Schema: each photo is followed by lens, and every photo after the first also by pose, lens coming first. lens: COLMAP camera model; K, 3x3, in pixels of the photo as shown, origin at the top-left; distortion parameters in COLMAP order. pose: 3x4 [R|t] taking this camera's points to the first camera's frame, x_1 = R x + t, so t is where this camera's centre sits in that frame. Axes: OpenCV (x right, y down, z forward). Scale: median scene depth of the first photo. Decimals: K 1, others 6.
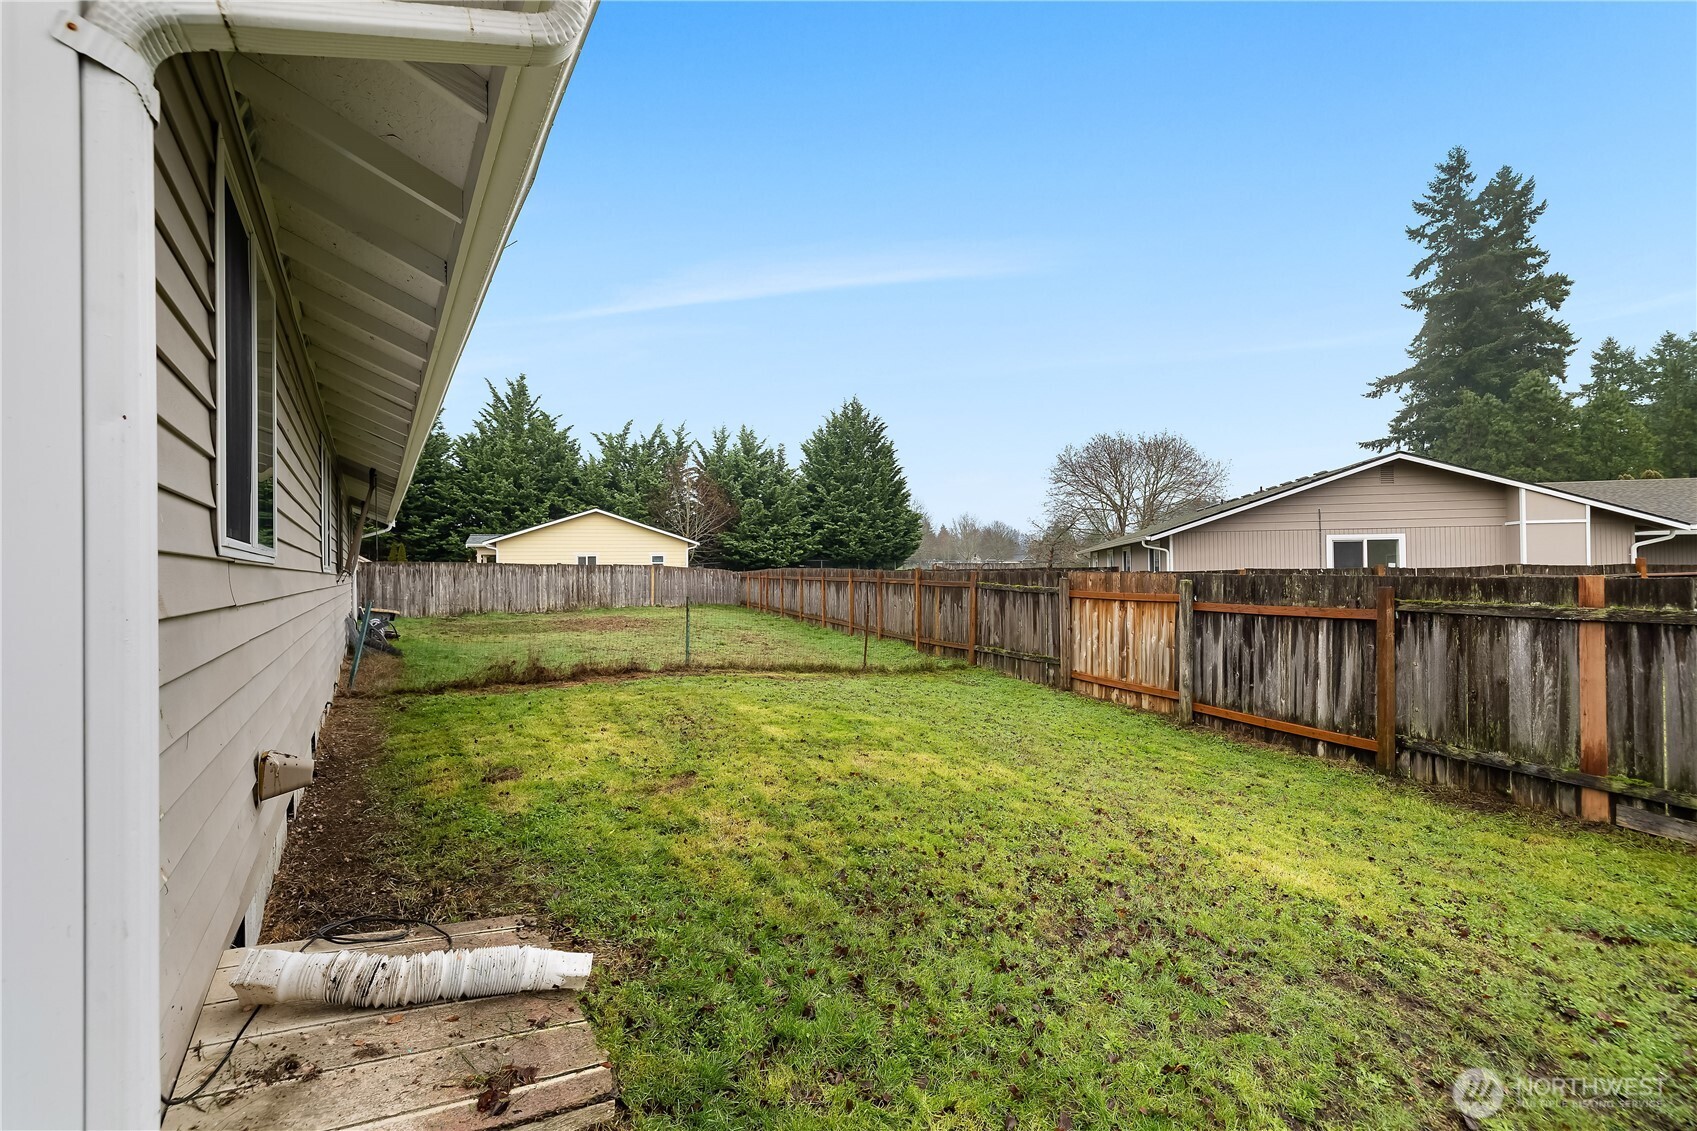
lens RADIAL K [[729.6, 0, 810.5], [0, 729.6, 558.9], [0, 0, 1]] dist [0.001588, 0.000770]
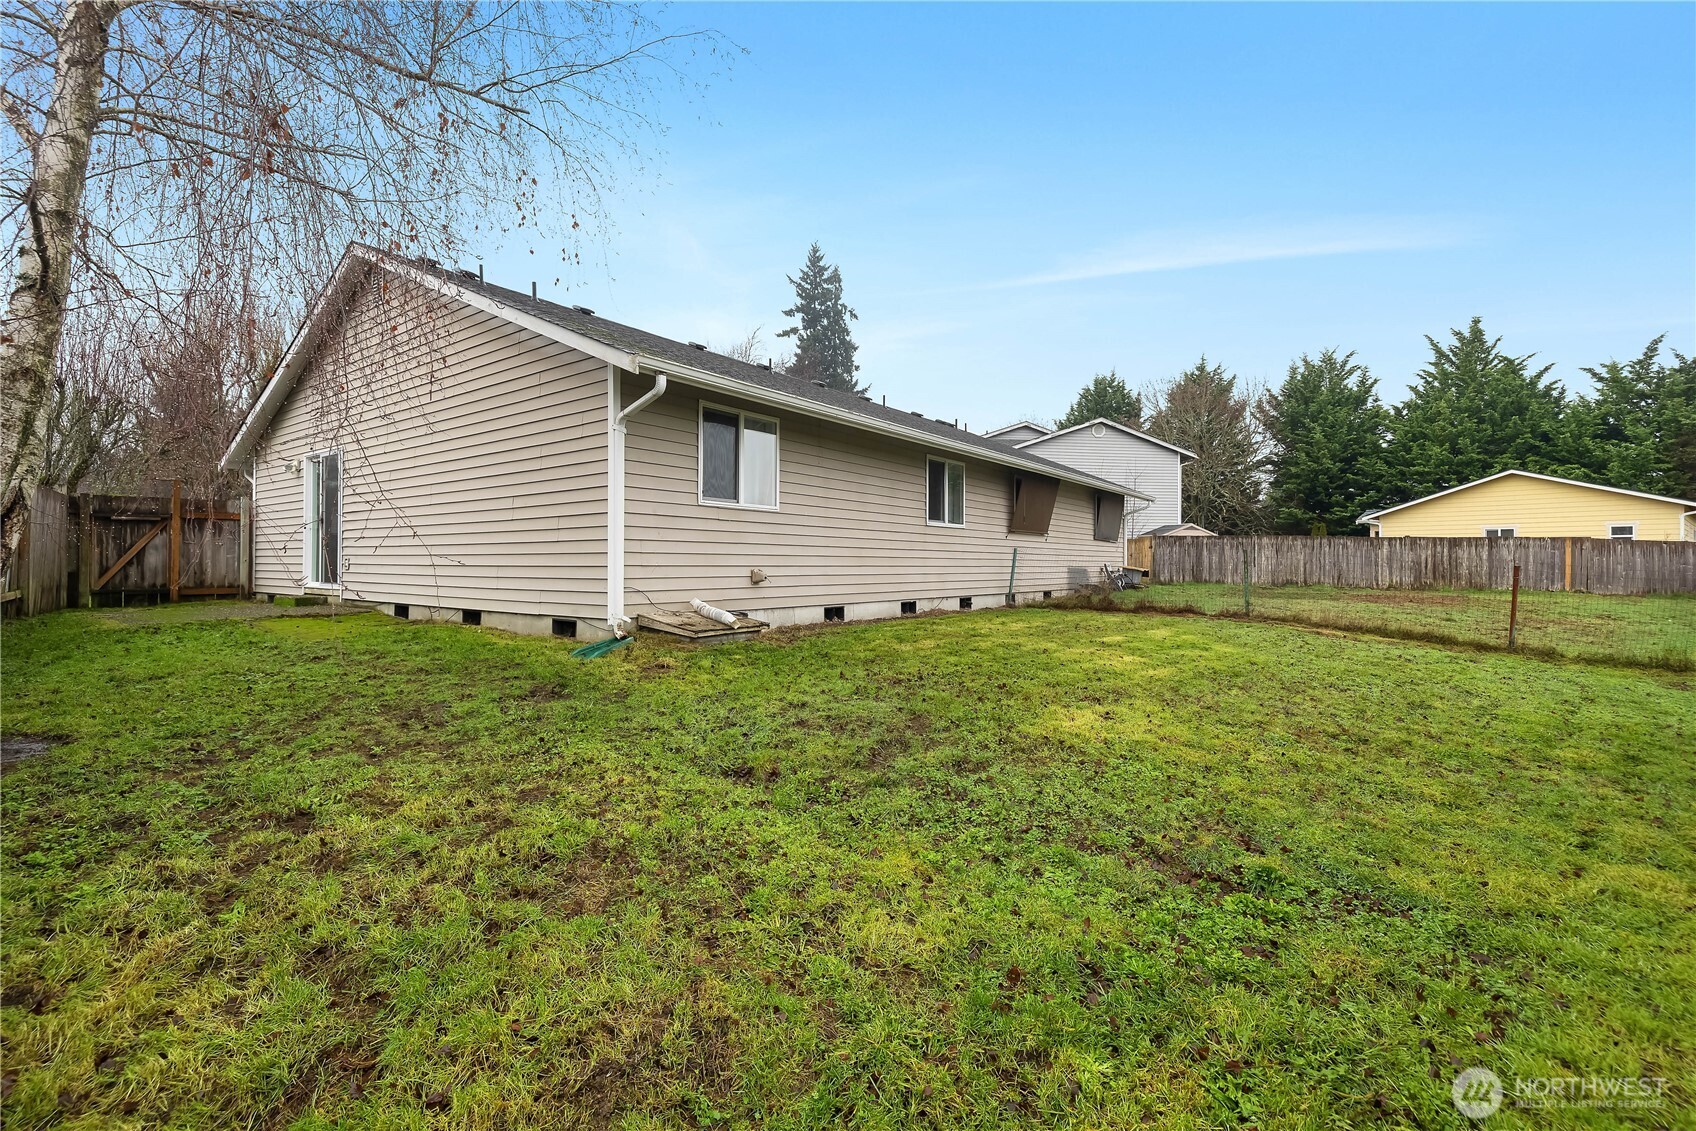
lens RADIAL K [[729.2, 0, 834.8], [0, 729.2, 566.1], [0, 0, 1]] dist [0.001588, 0.000770]
pose [[0.341852, 0.018549, -0.939571, 0.214493], [0.006148, 0.999740, 0.021974, 0.015468], [0.939734, -0.013288, 0.341649, 0.016573]]
